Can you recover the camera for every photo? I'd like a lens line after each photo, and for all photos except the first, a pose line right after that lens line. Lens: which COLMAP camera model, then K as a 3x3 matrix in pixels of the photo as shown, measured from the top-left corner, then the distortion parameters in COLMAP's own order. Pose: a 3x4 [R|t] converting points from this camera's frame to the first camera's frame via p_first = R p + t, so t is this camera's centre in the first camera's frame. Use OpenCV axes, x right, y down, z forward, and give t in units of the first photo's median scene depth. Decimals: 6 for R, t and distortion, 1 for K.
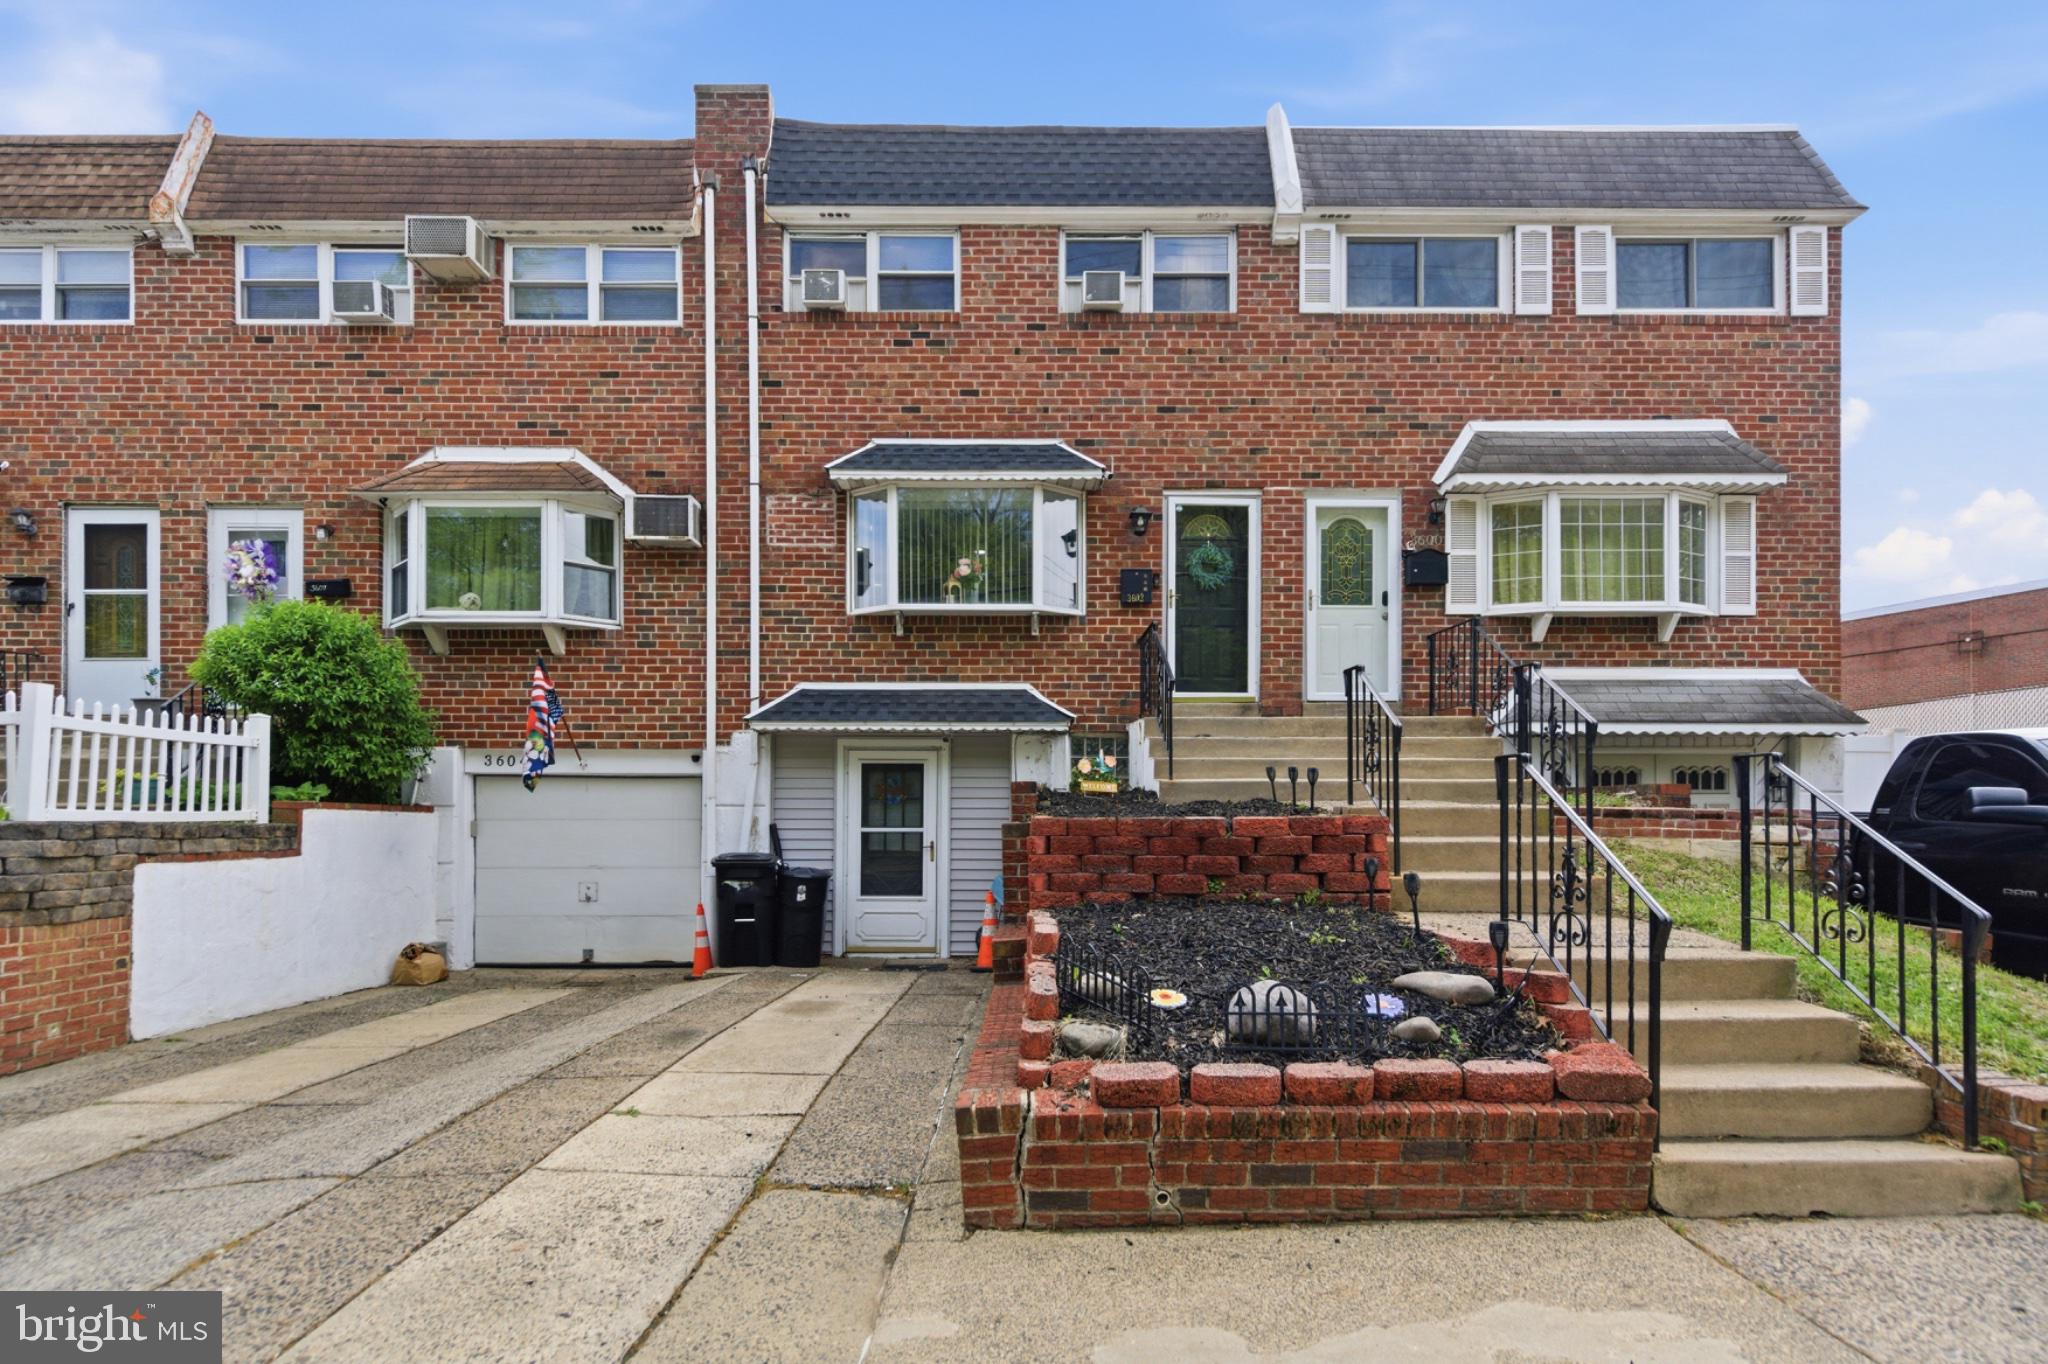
lens RADIAL K [[931.6, 0, 1023.9], [0, 931.6, 671.2], [0, 0, 1]] dist [0.012285, -0.006916]
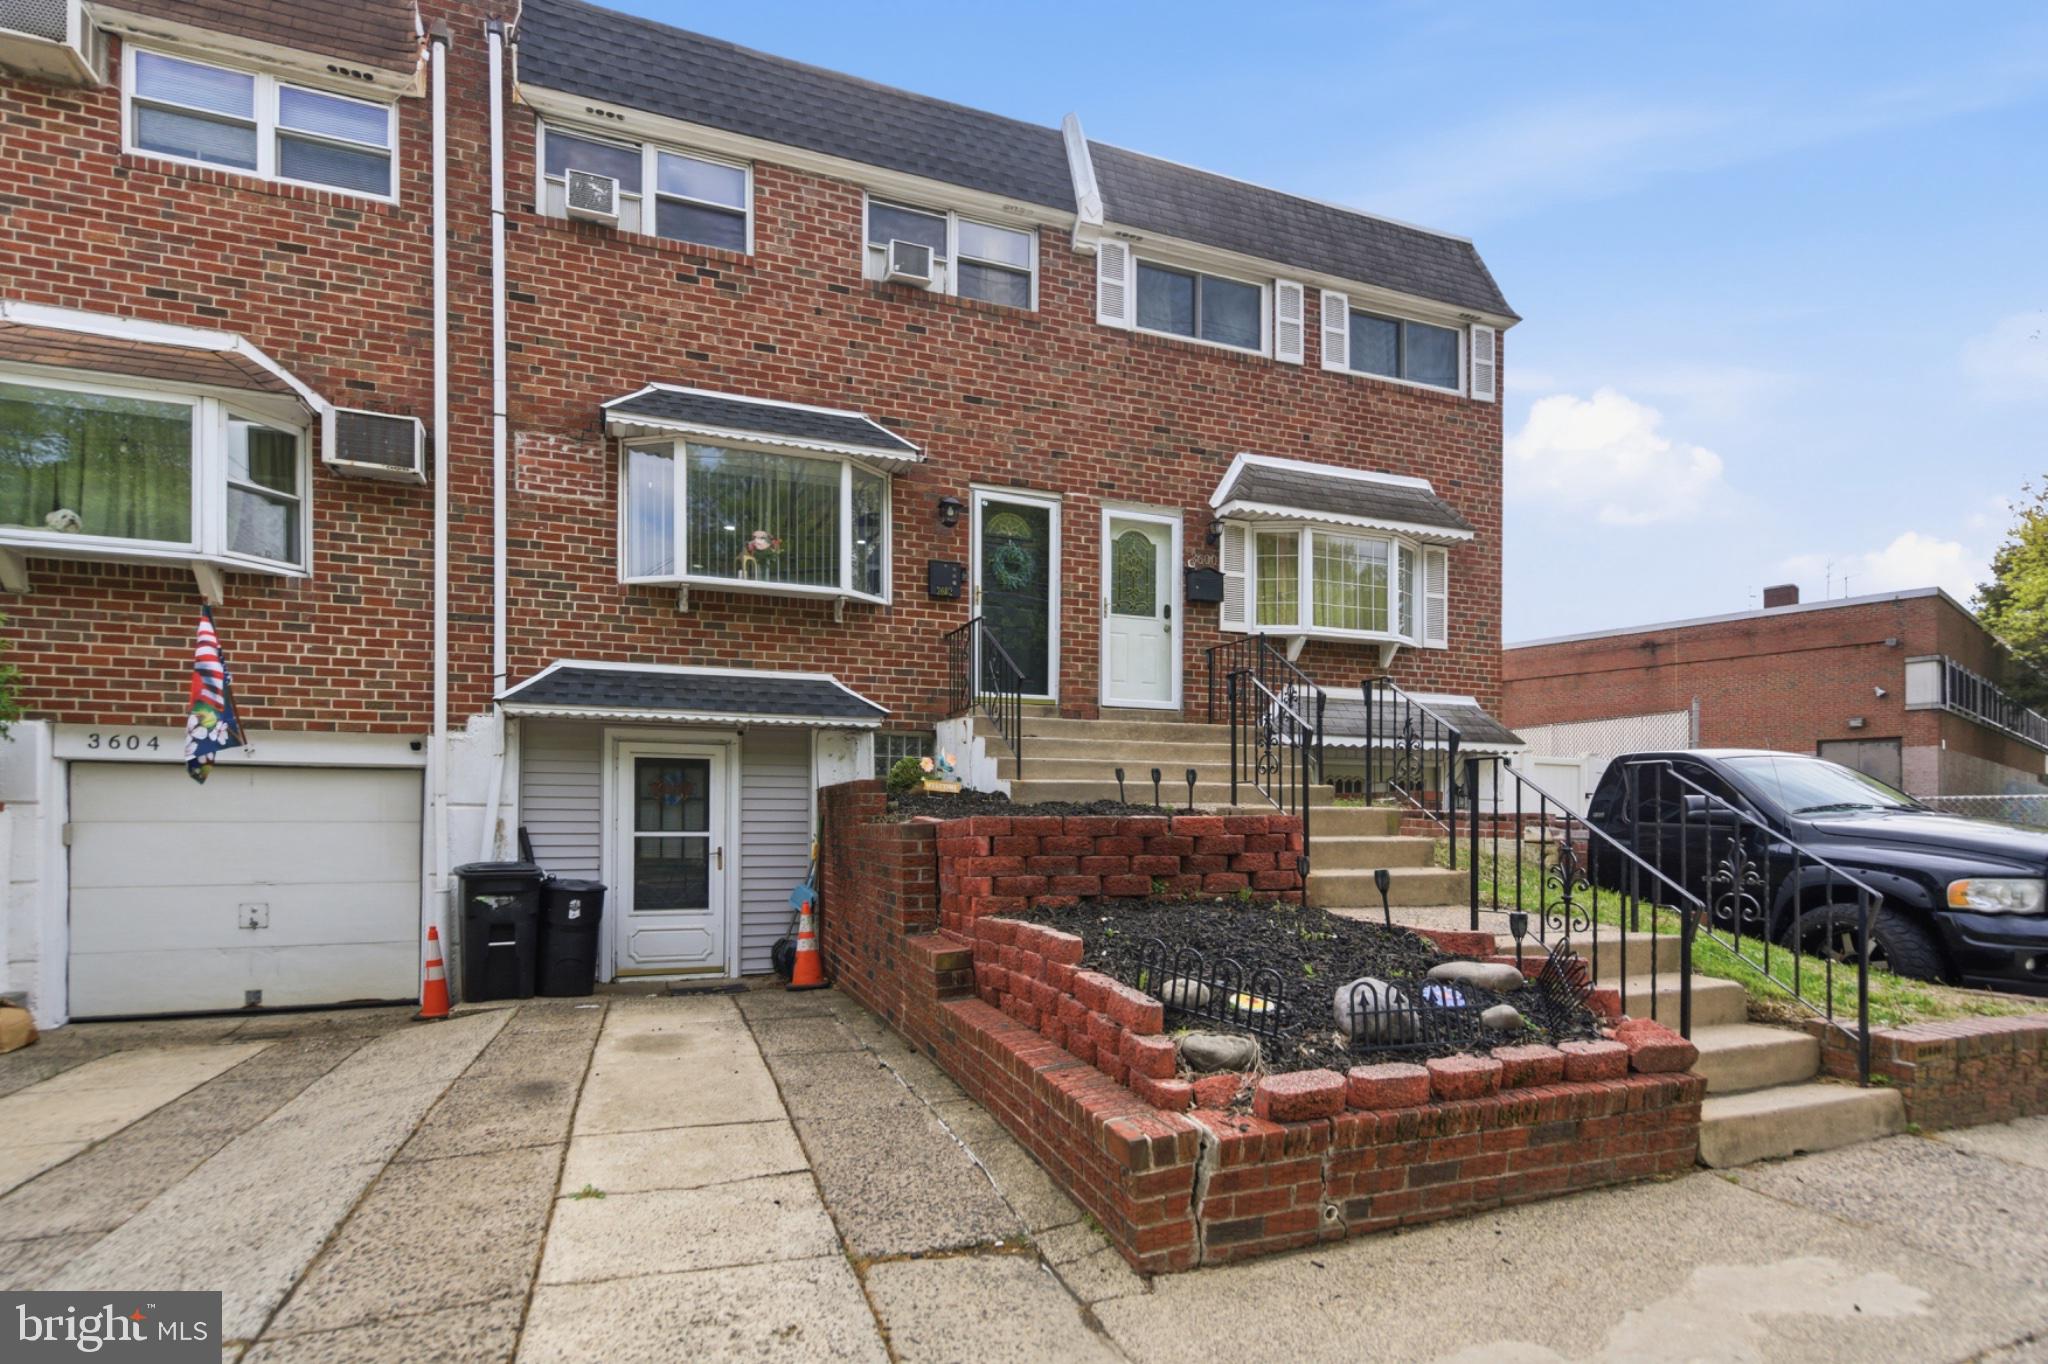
lens RADIAL K [[953.7, 0, 1021.2], [0, 953.7, 686.4], [0, 0, 1]] dist [0.004390, -0.000892]
pose [[0.943747, 0.048371, 0.327110, -0.119694], [-0.052228, 0.998631, 0.003011, 0.011536], [-0.326517, -0.019925, 0.944981, 0.049787]]
